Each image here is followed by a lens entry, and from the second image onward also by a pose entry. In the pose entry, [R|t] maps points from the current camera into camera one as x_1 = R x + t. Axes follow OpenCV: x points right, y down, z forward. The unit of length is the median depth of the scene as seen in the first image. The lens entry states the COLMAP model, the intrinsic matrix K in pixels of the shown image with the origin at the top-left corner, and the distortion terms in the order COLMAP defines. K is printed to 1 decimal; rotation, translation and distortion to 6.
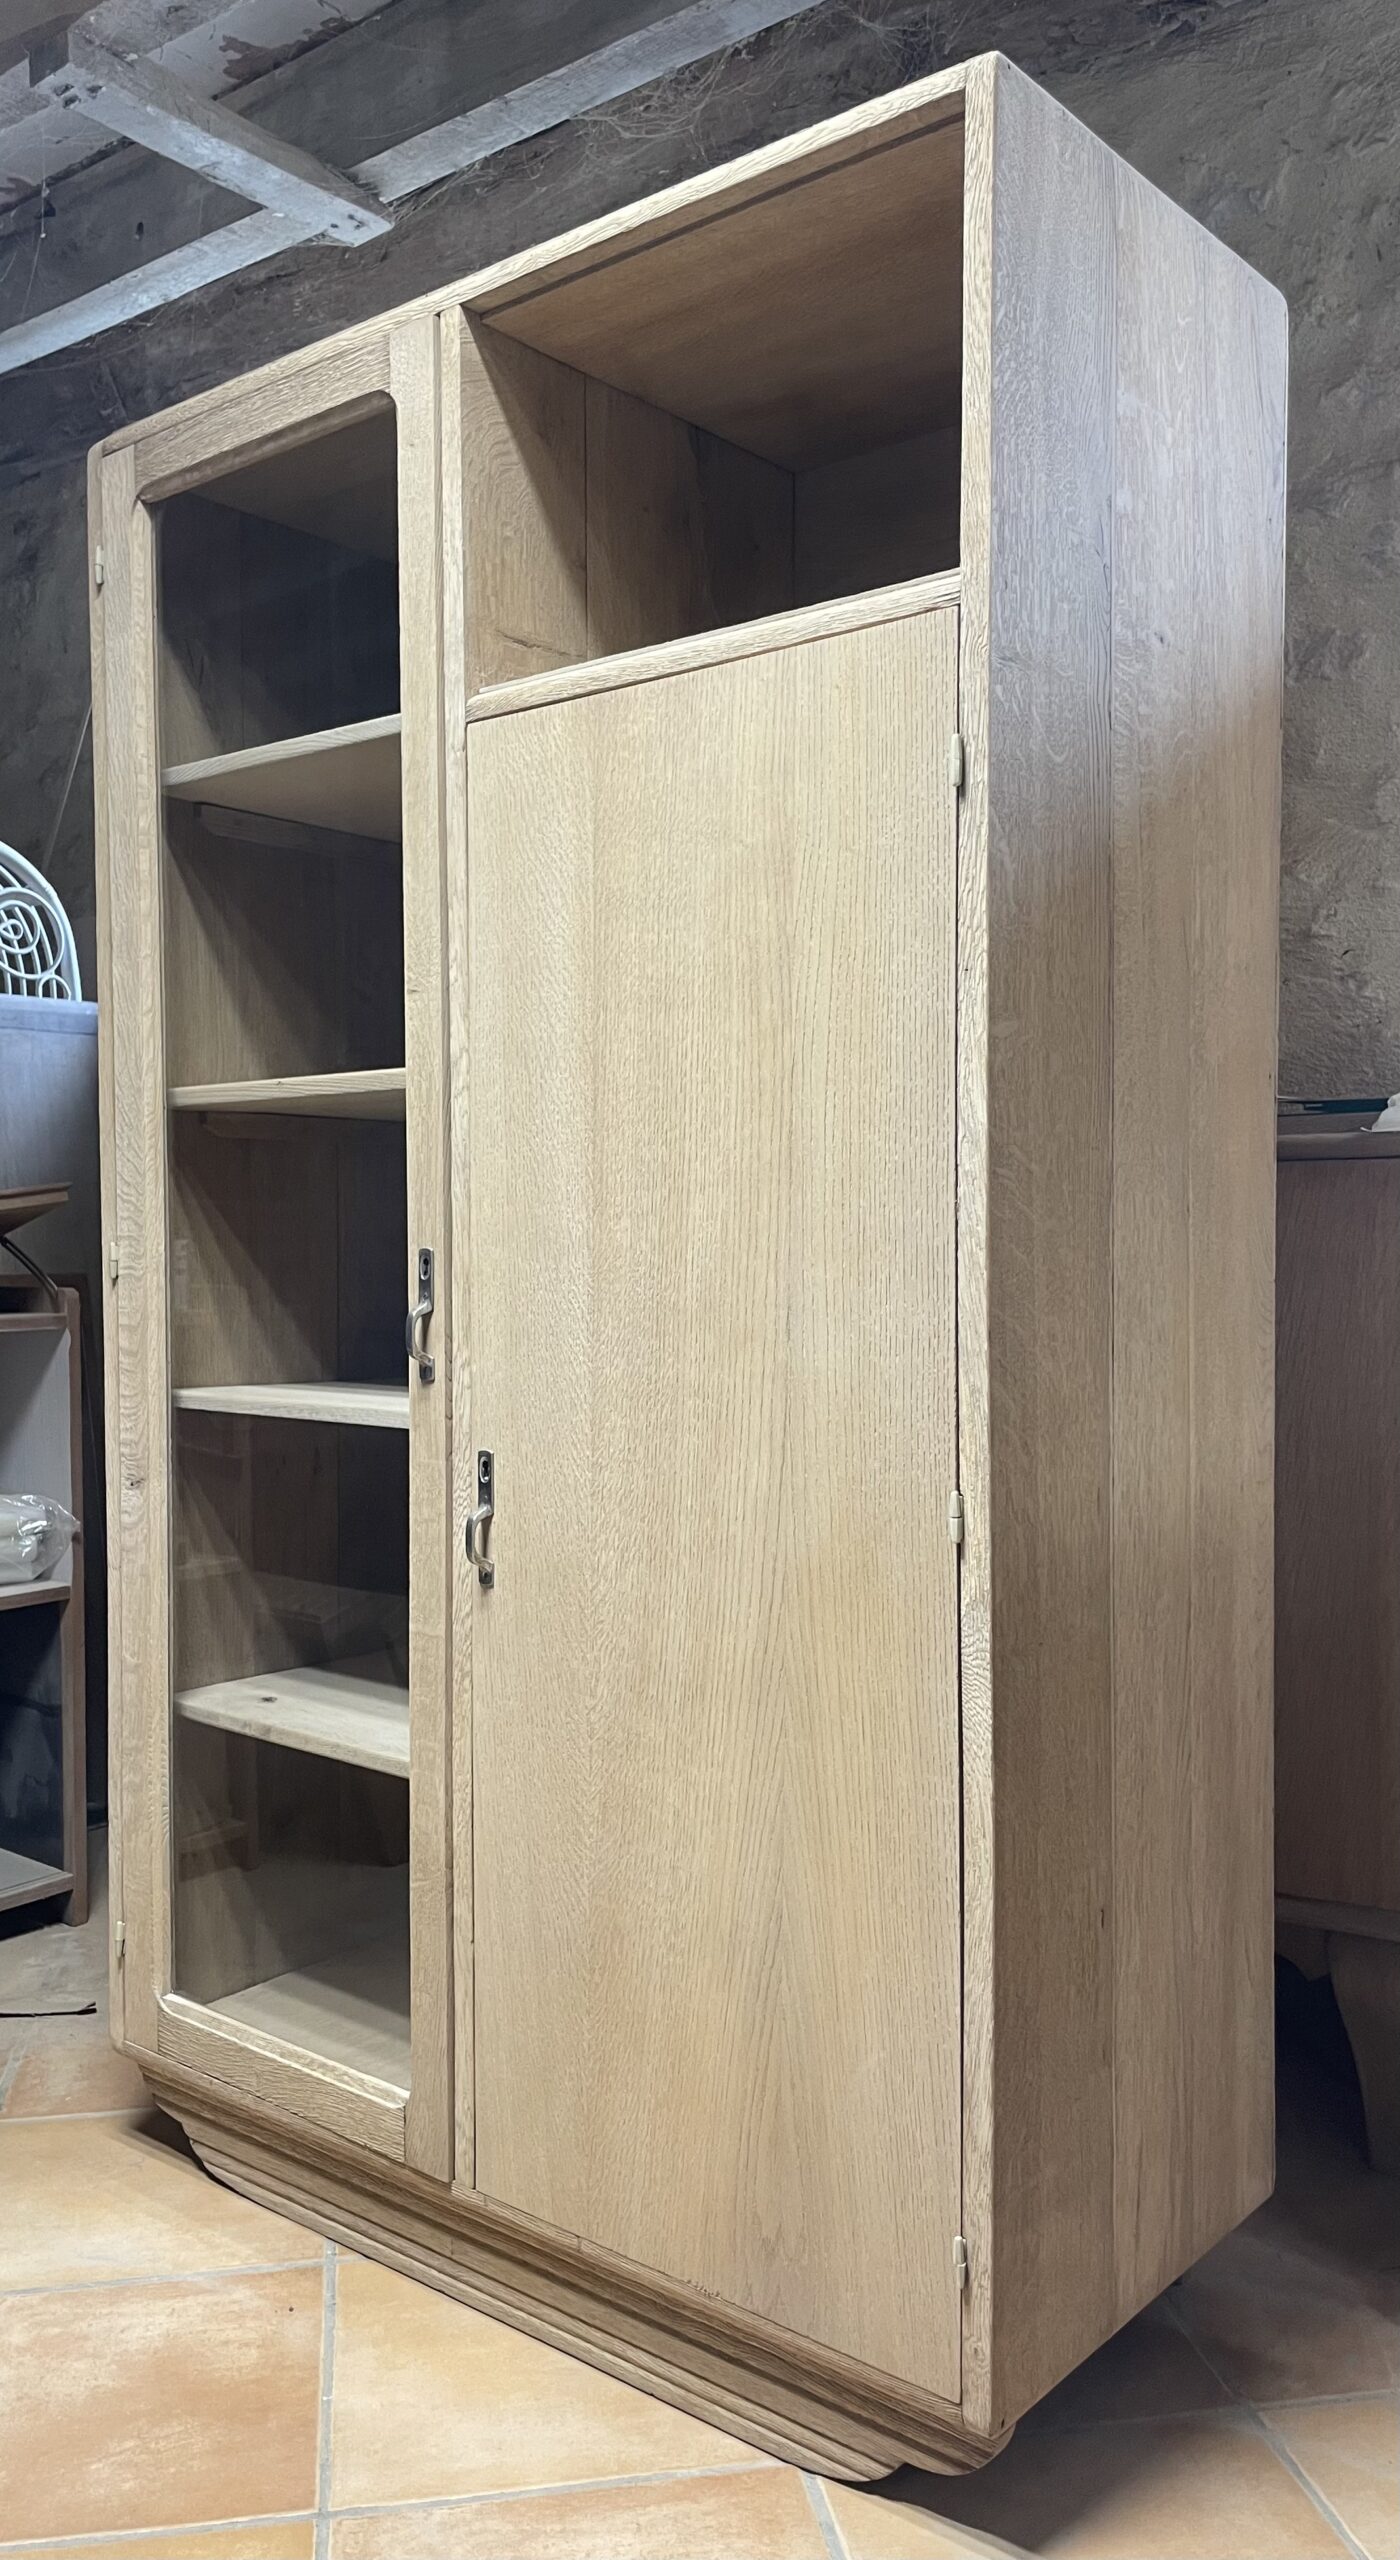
lens RADIAL K [[2041.9, 0, 647.0], [0, 2041.9, 1288.2], [0, 0, 1]] dist [0.068480, -0.042405]
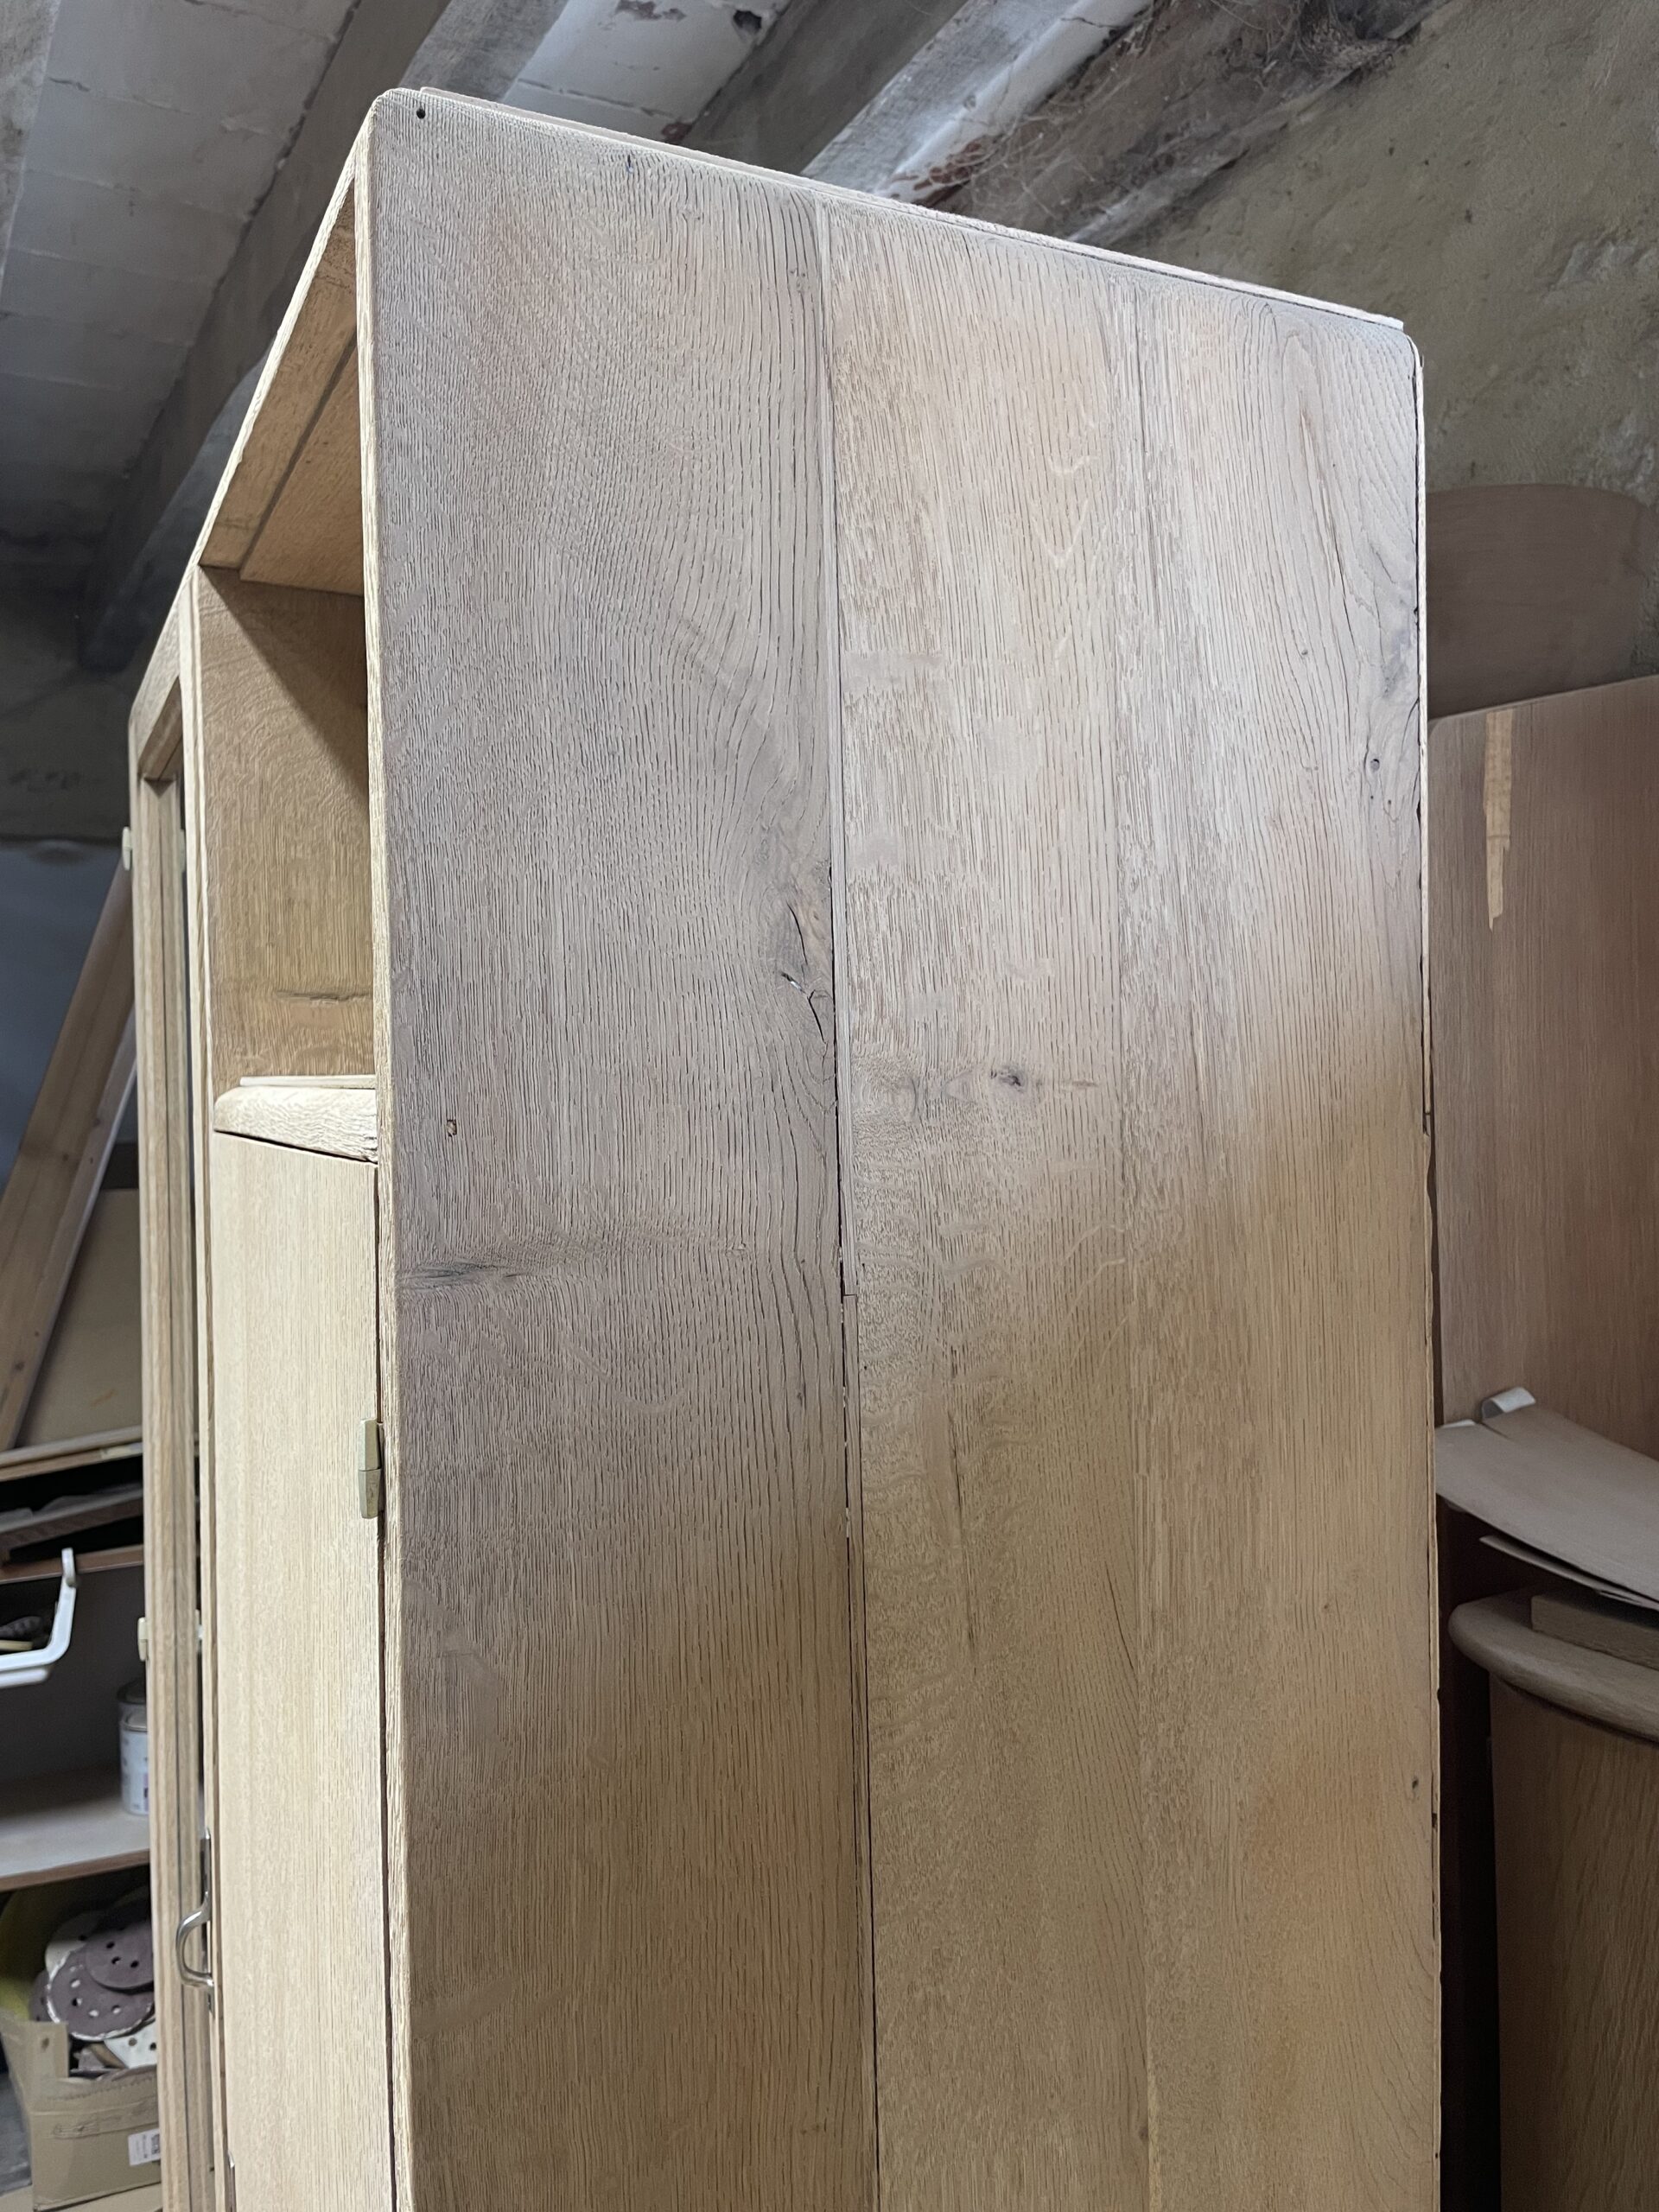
lens RADIAL K [[1702.0, 0, 831.2], [0, 1702.0, 1105.0], [0, 0, 1]] dist [0.086861, -0.132225]
pose [[0.915343, -0.008670, -0.402582, 0.351519], [0.007257, 0.999961, -0.005035, -0.281863], [0.402610, 0.001688, 0.915370, 0.538324]]
